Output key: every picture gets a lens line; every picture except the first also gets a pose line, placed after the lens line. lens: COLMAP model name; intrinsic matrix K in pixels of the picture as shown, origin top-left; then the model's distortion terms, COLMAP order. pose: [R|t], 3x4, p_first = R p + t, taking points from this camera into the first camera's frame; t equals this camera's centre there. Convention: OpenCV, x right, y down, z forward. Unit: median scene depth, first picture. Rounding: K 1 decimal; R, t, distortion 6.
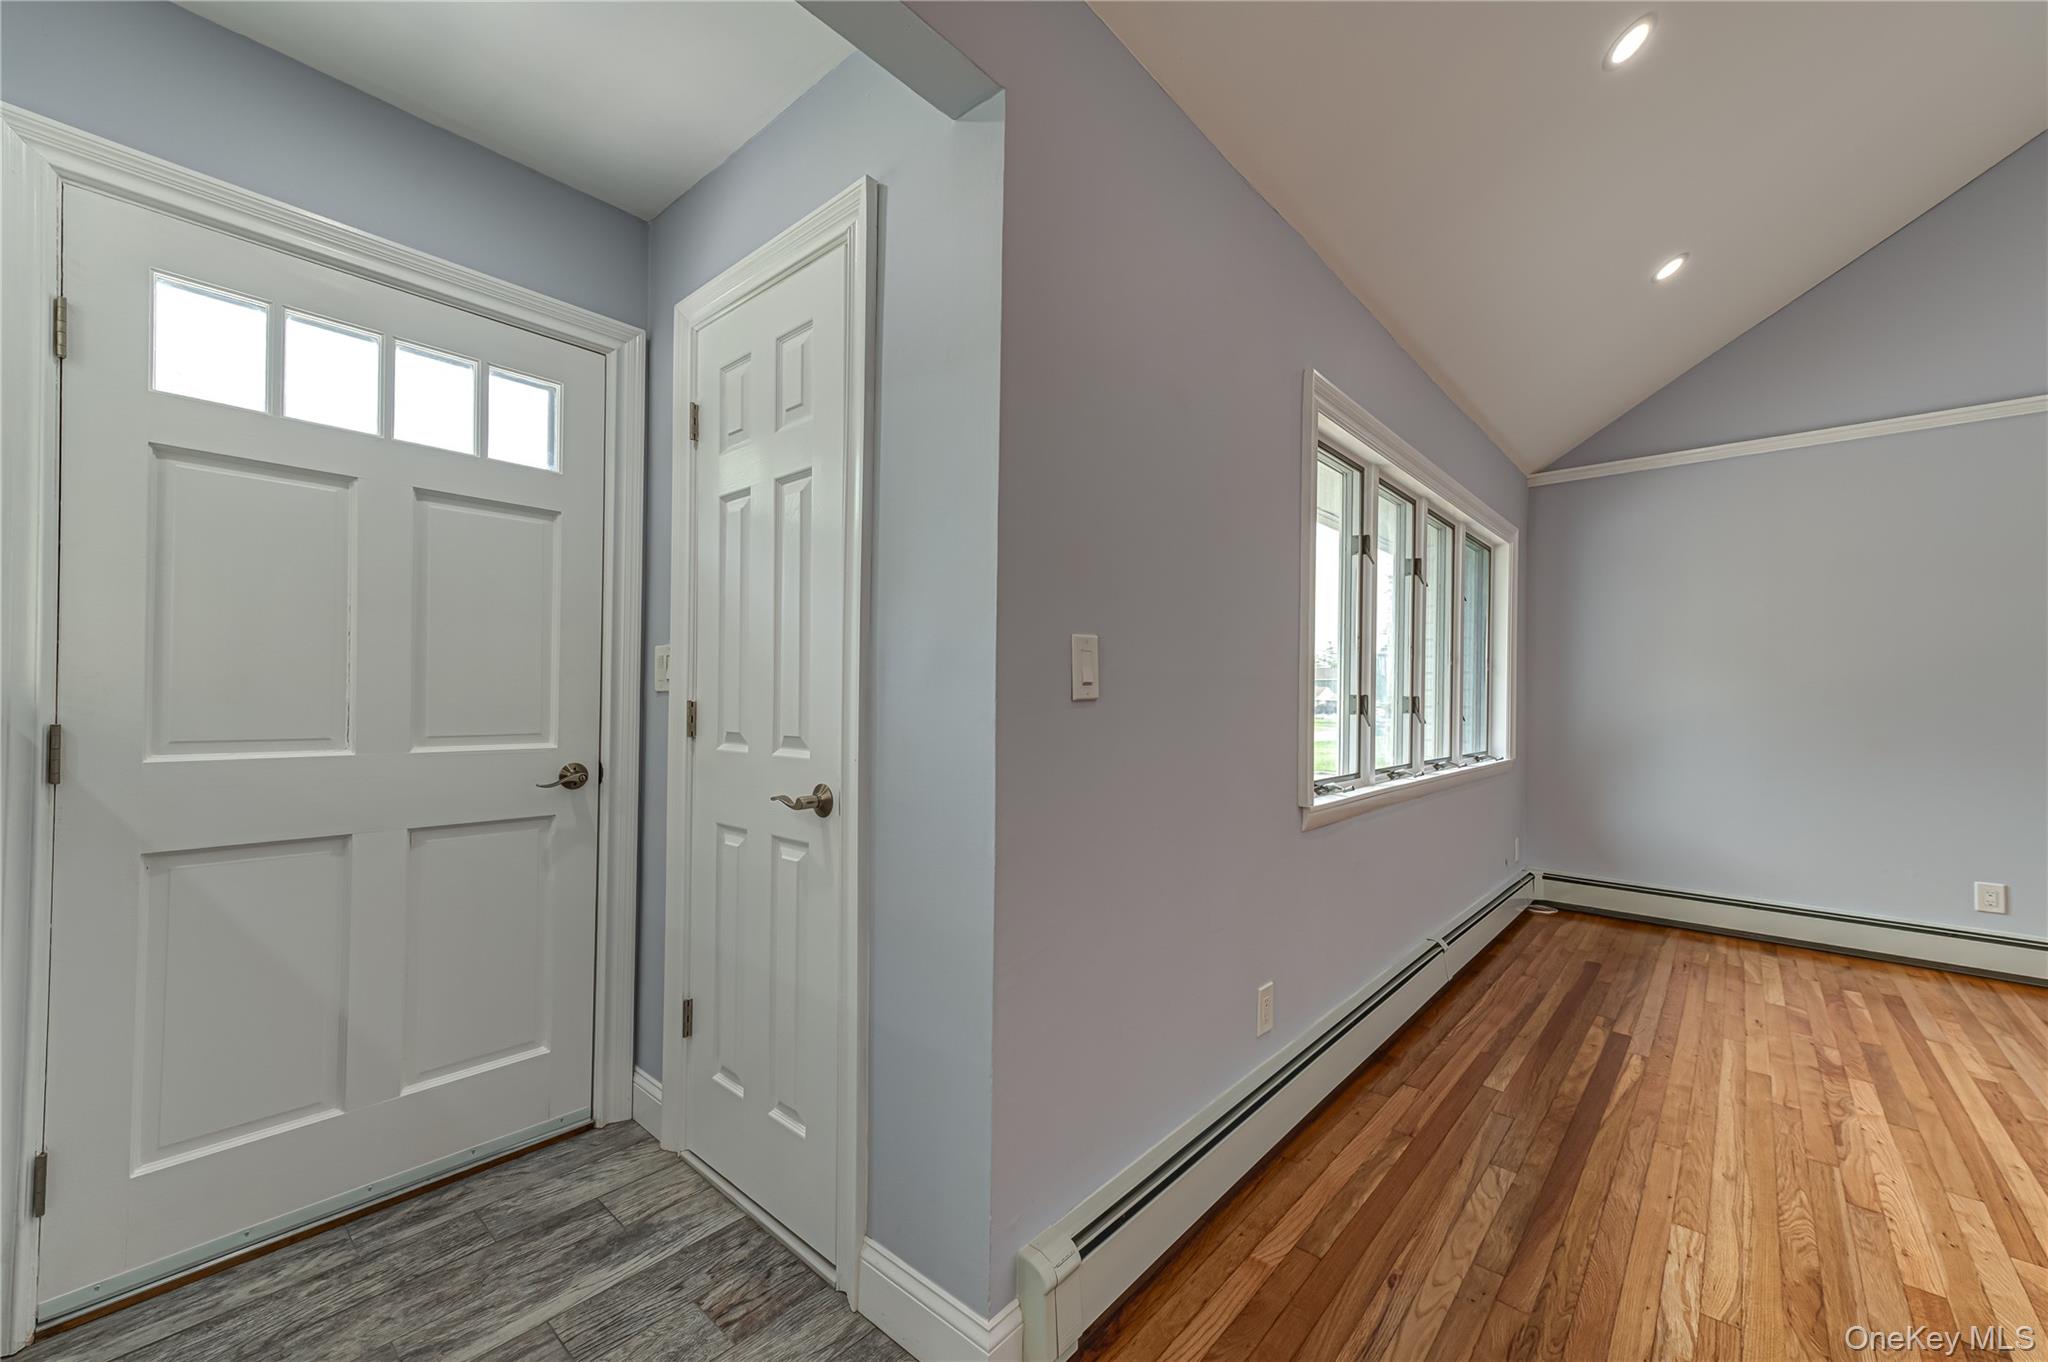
lens RADIAL K [[799.6, 0, 1018.9], [0, 799.6, 691.8], [0, 0, 1]] dist [0.012750, 0.000826]
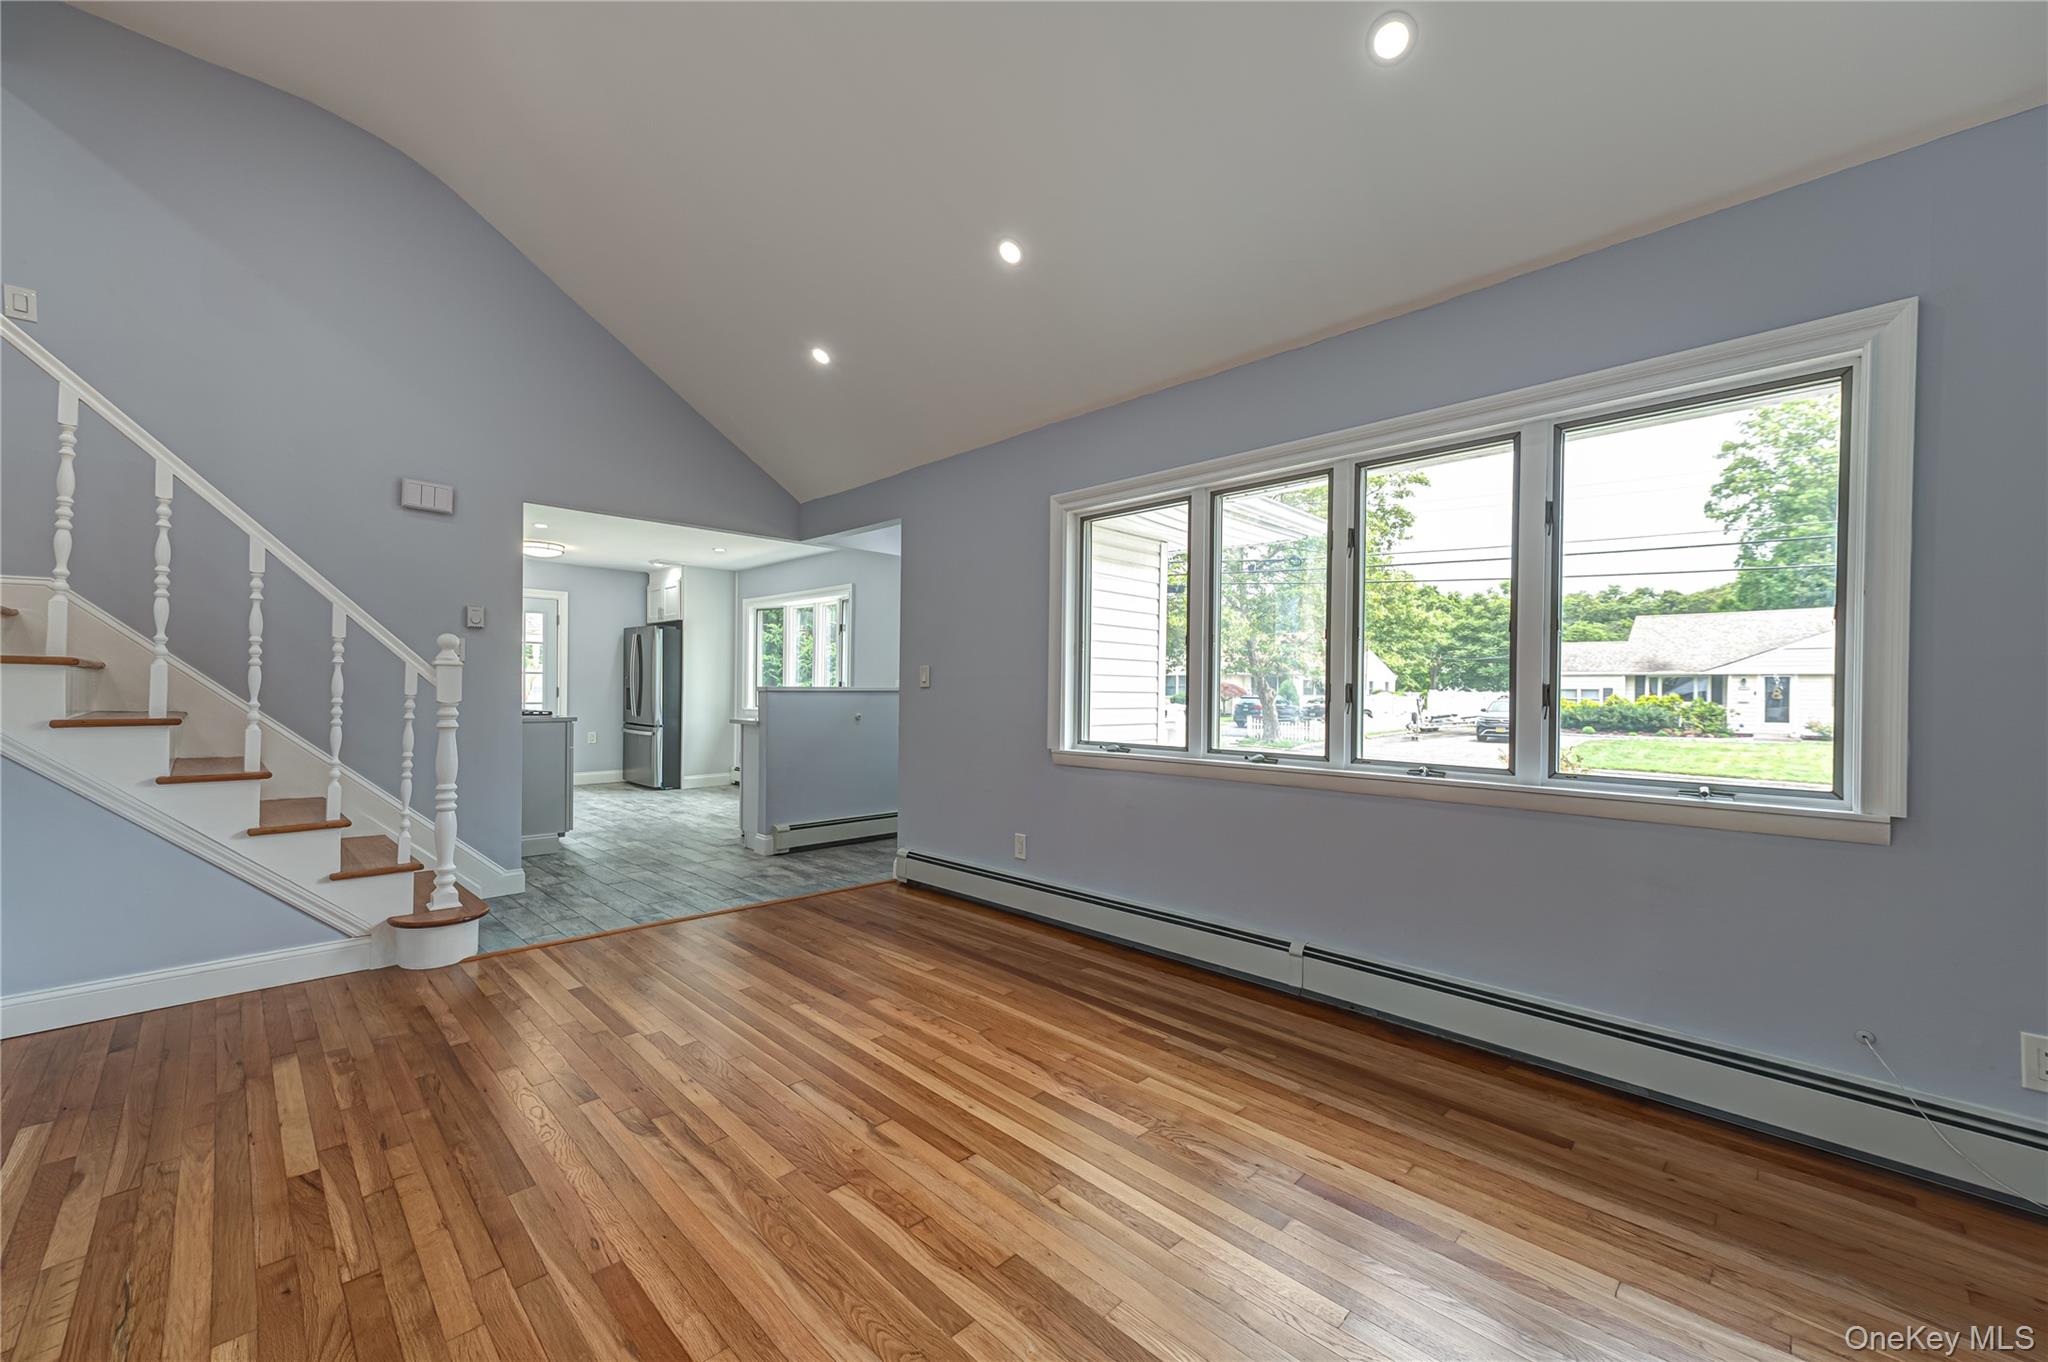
lens RADIAL K [[799.6, 0, 1018.9], [0, 799.6, 691.8], [0, 0, 1]] dist [0.012750, 0.000826]
pose [[-0.051083, -0.004389, -0.998685, 2.104271], [0.000287, 0.999990, -0.004409, 0.029221], [0.998694, -0.000511, -0.051081, 1.030953]]
